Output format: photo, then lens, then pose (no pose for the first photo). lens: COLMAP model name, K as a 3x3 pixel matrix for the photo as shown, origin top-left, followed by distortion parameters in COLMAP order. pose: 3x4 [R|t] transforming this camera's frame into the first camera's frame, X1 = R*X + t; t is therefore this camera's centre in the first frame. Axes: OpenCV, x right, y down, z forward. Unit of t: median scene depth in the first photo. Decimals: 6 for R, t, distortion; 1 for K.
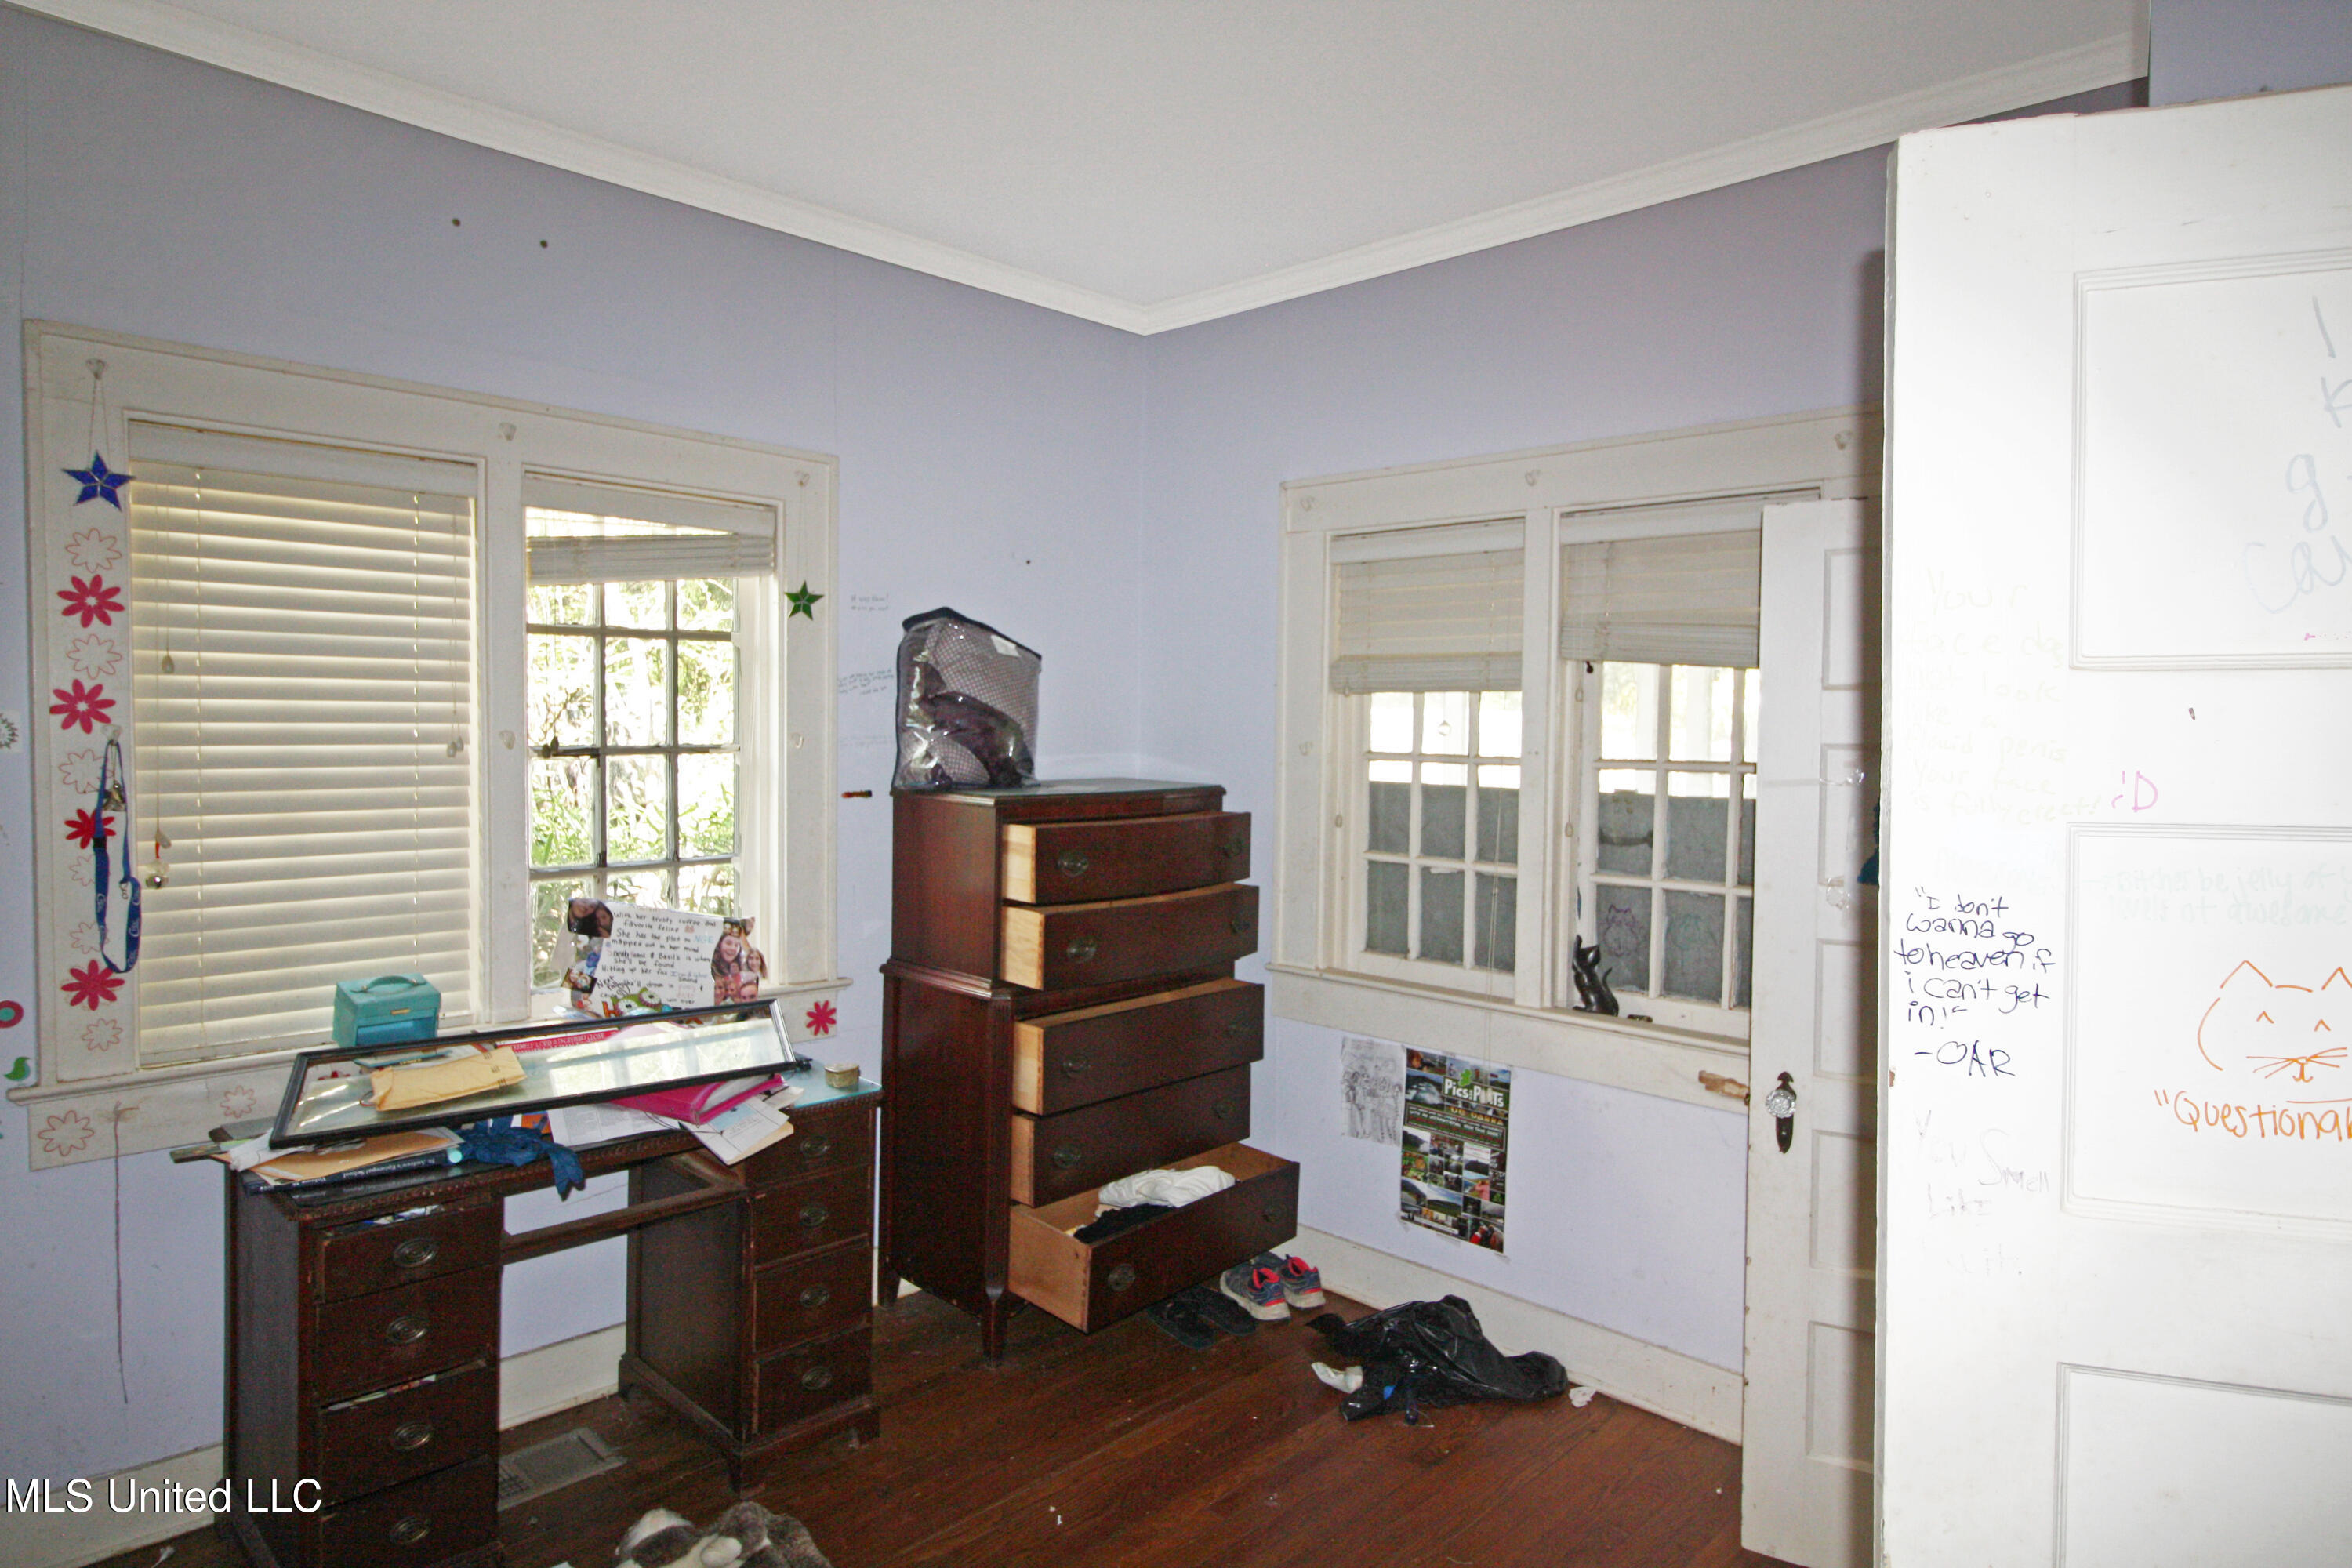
lens RADIAL K [[1378.3, 0, 1192.5], [0, 1378.3, 780.0], [0, 0, 1]] dist [-0.005830, -0.001997]
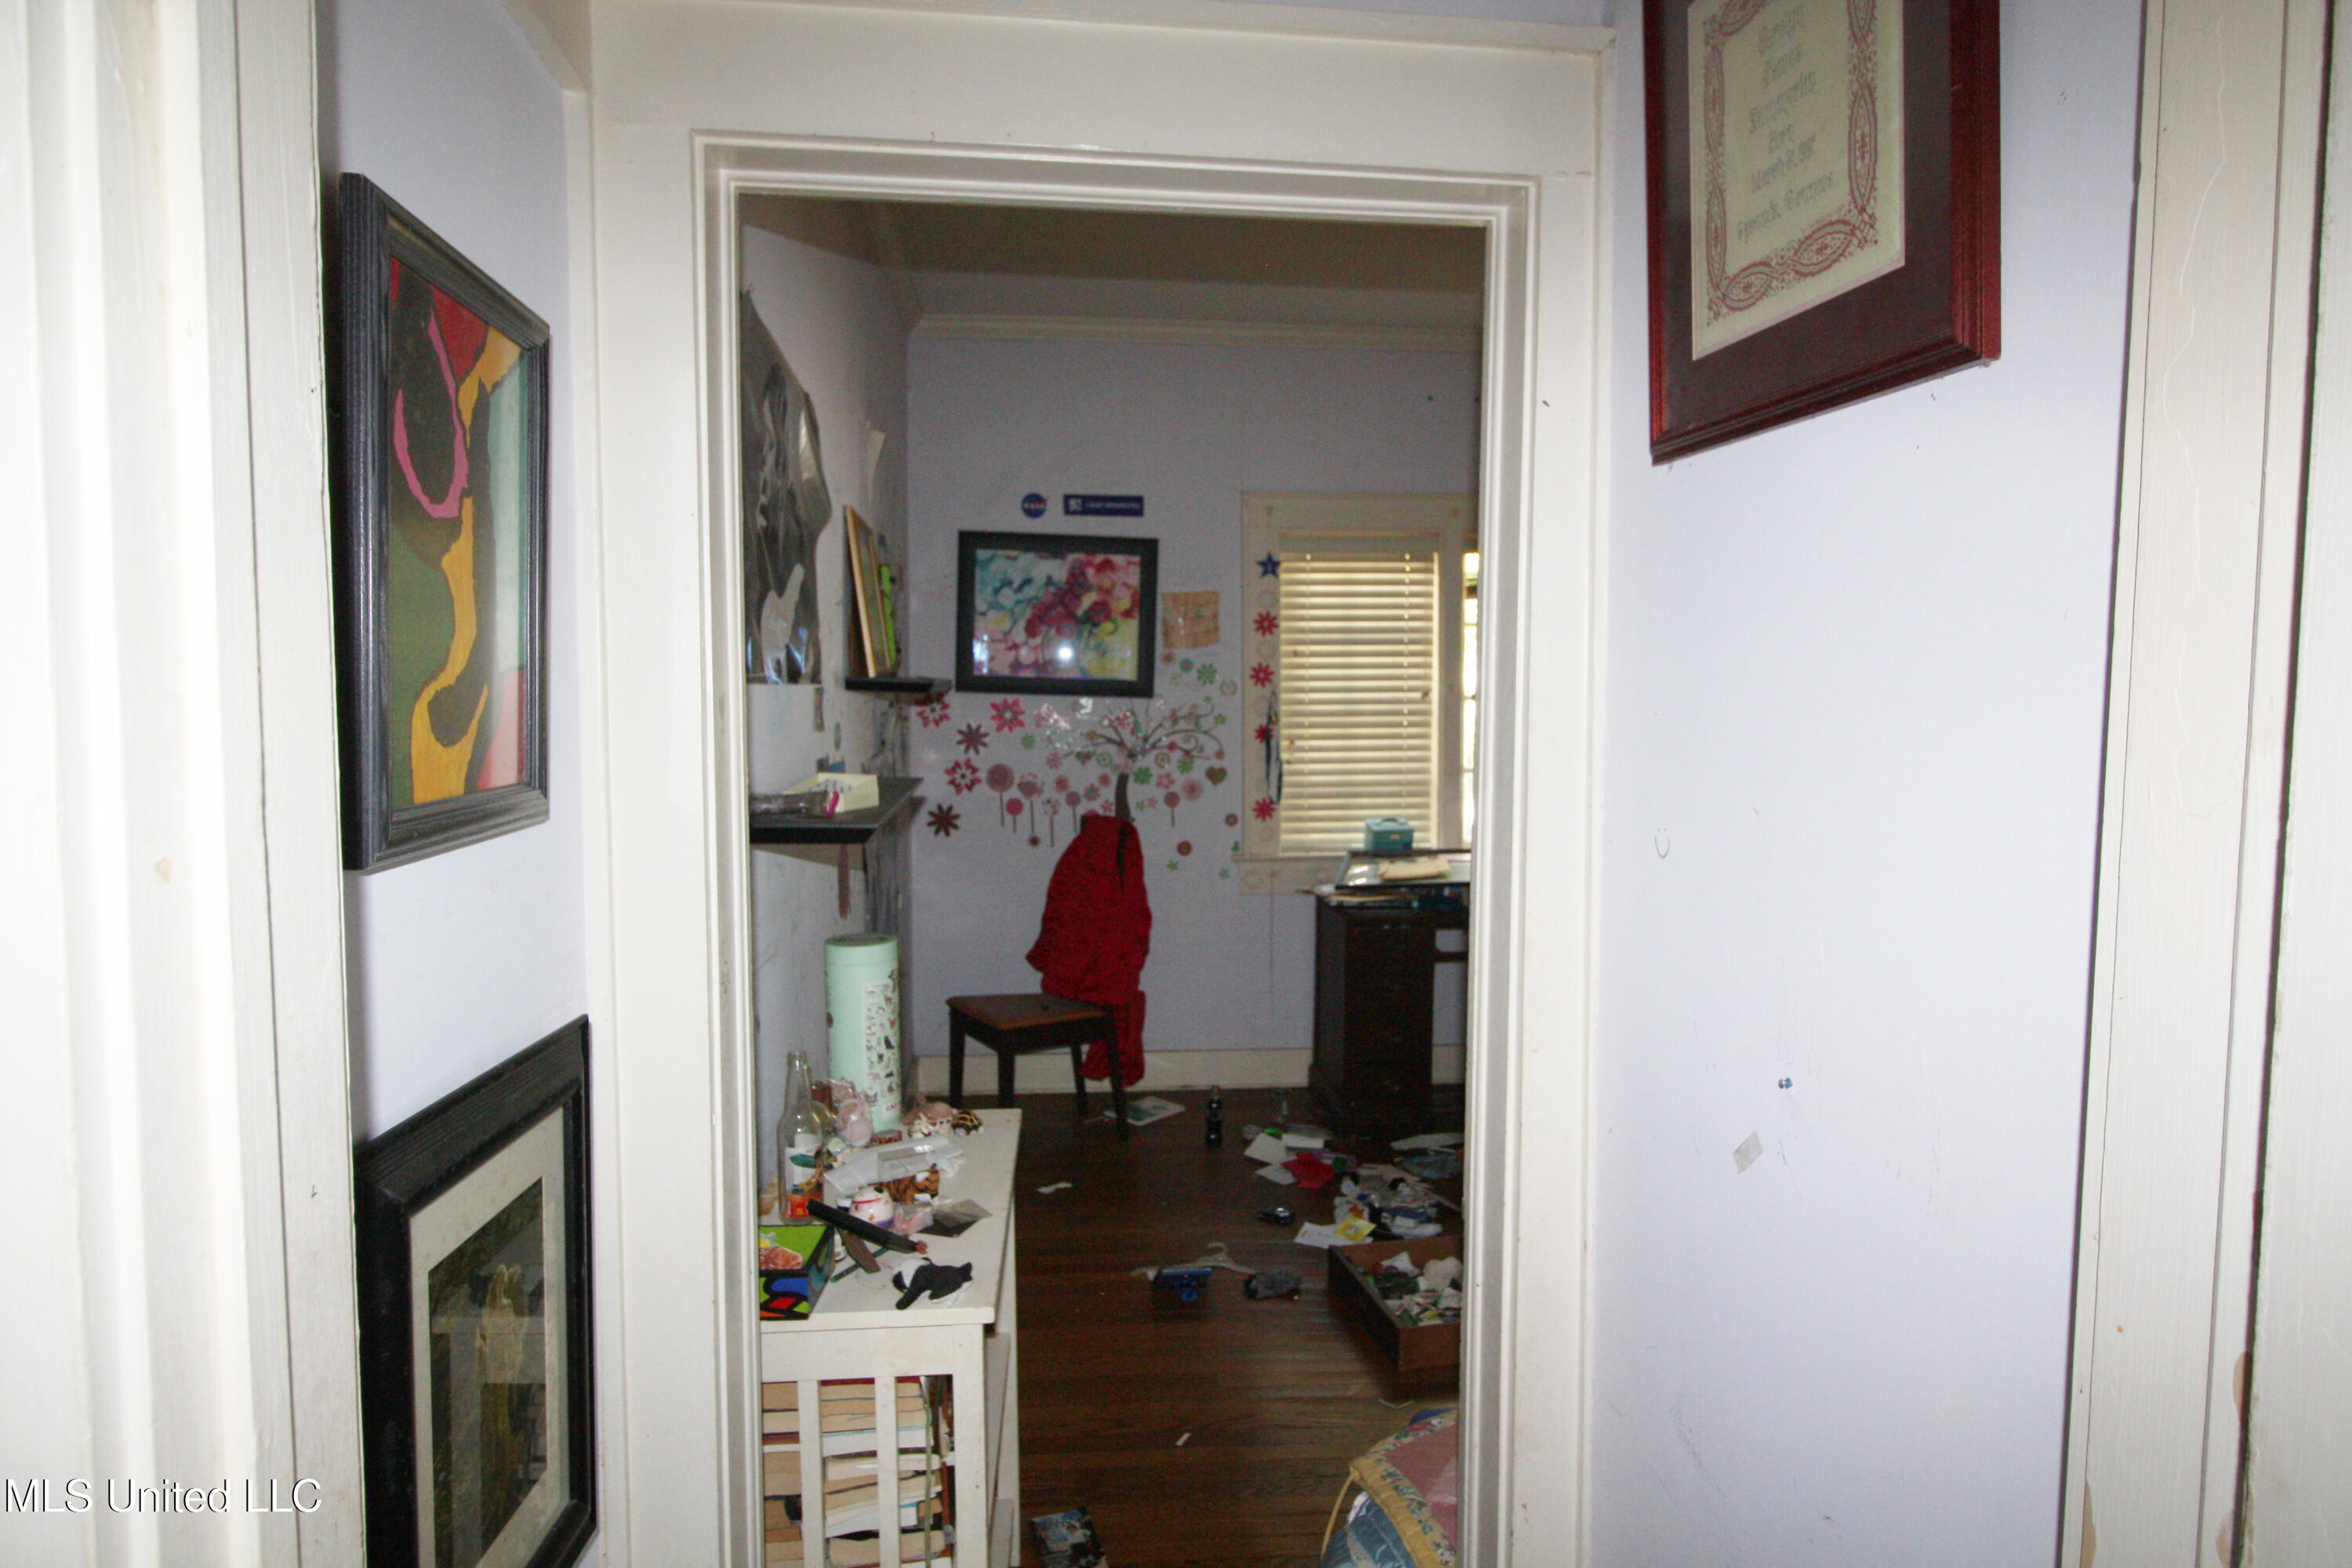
lens RADIAL K [[1378.3, 0, 1179.8], [0, 1378.3, 783.4], [0, 0, 1]] dist [-0.005830, -0.001997]
pose [[0.762551, 0.030633, -0.646202, 0.439648], [-0.011314, 0.999357, 0.034024, 0.039651], [0.646829, -0.018634, 0.762408, -0.659401]]
